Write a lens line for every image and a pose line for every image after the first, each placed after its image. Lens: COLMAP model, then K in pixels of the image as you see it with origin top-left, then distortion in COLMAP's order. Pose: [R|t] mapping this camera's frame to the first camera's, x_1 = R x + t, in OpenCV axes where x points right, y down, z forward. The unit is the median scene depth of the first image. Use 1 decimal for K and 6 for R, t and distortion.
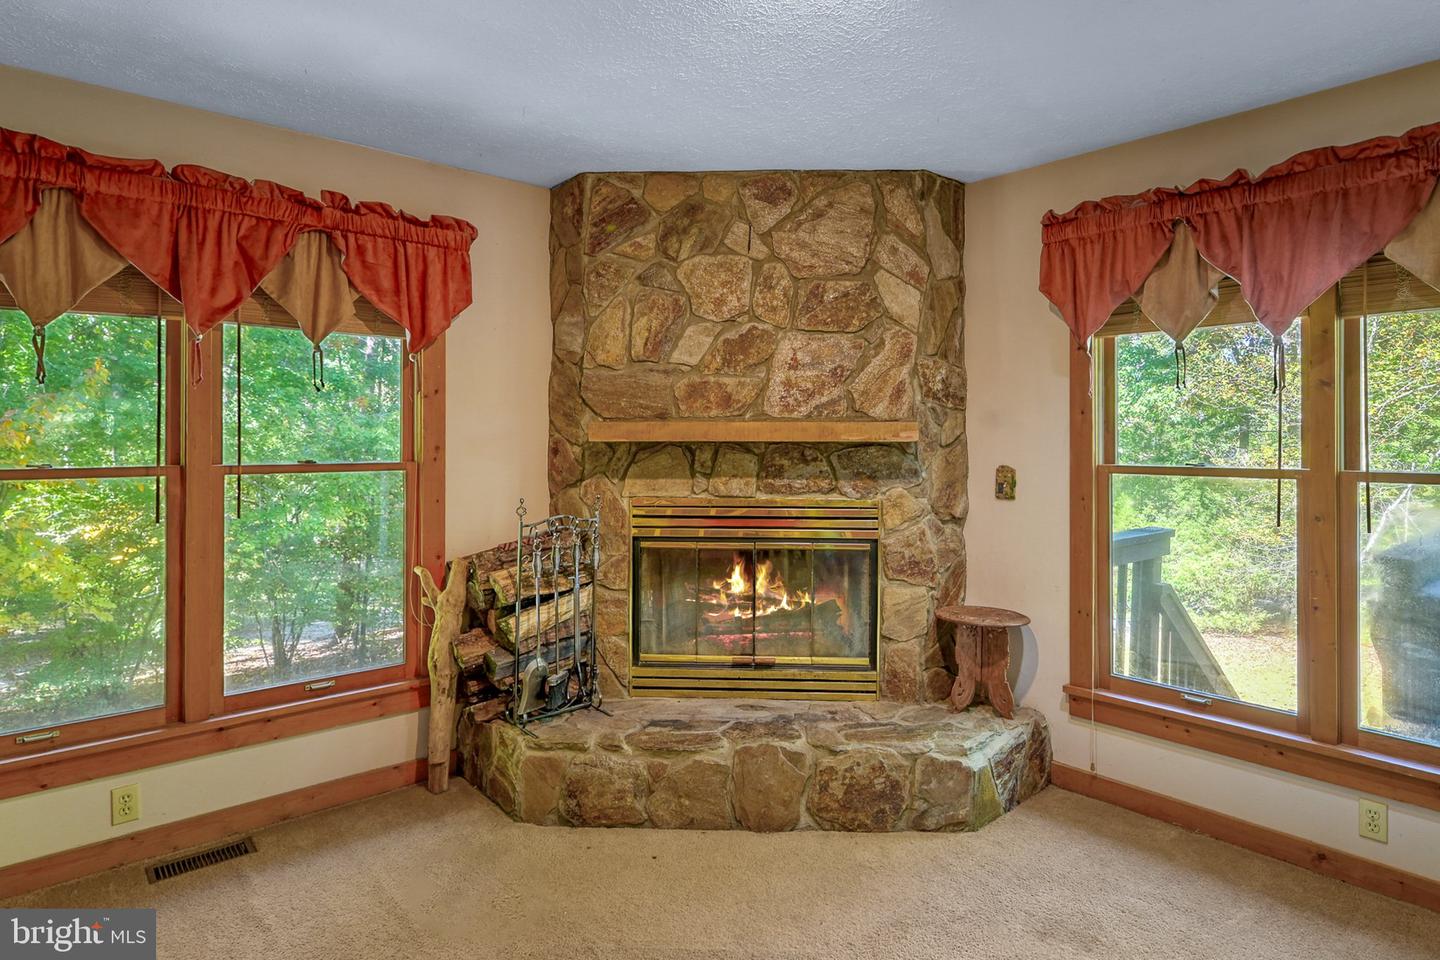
lens RADIAL K [[796.6, 0, 722.1], [0, 796.6, 446.0], [0, 0, 1]] dist [0.002122, 0.000496]
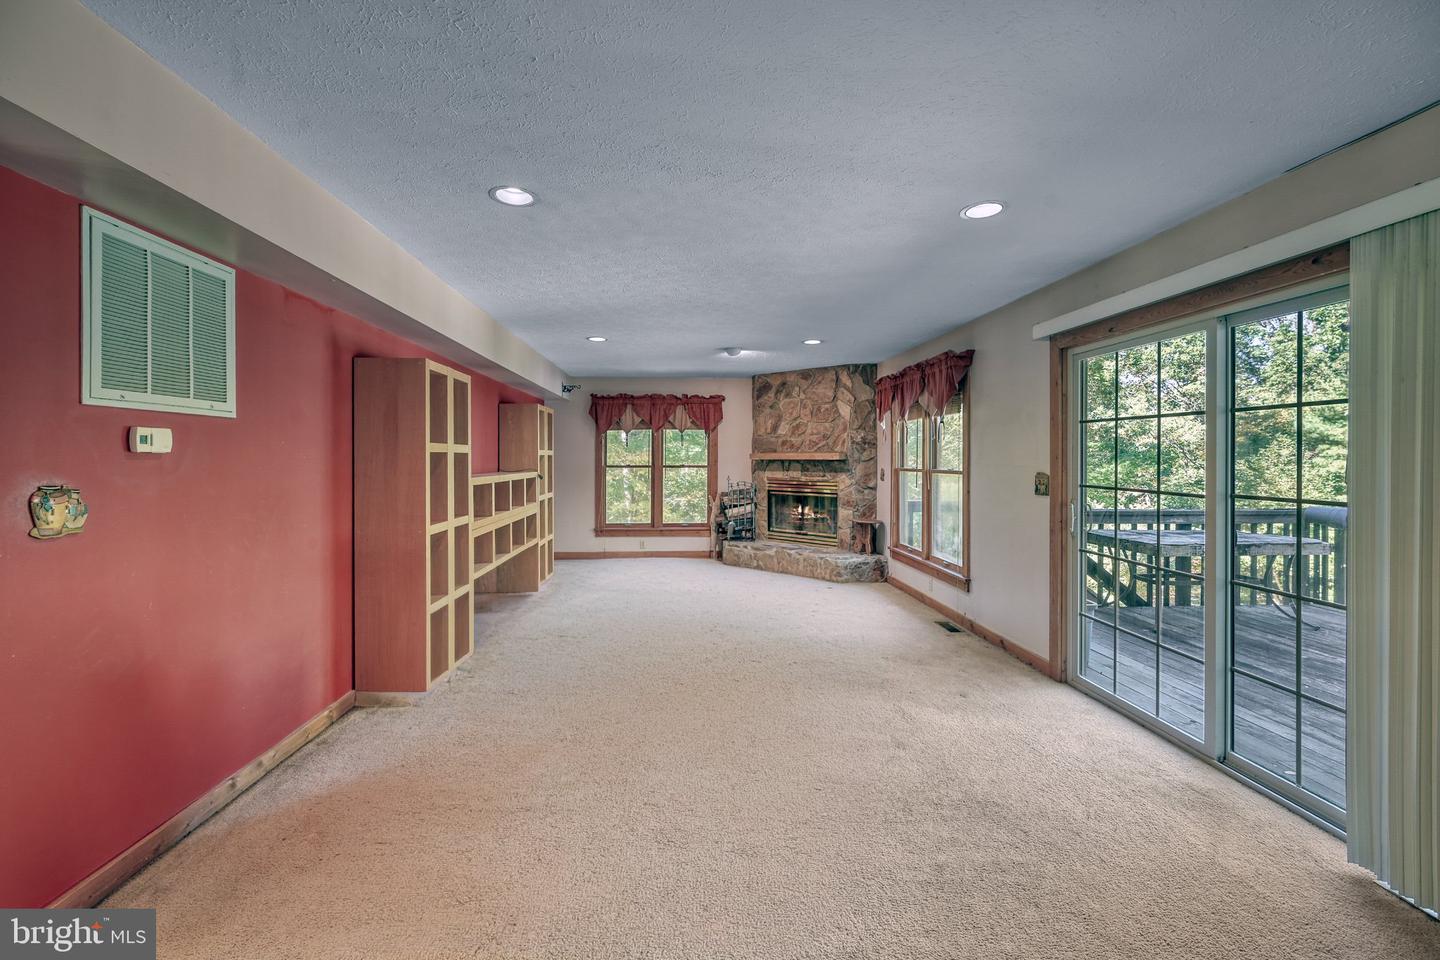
lens RADIAL K [[563.3, 0, 720.0], [0, 563.3, 480.0], [0, 0, 1]] dist [0.000262, 0.000021]
pose [[0.785173, 0.022496, -0.618868, 1.128876], [-0.007272, 0.999606, 0.027110, 0.016487], [0.619234, -0.016786, 0.785027, -0.870445]]
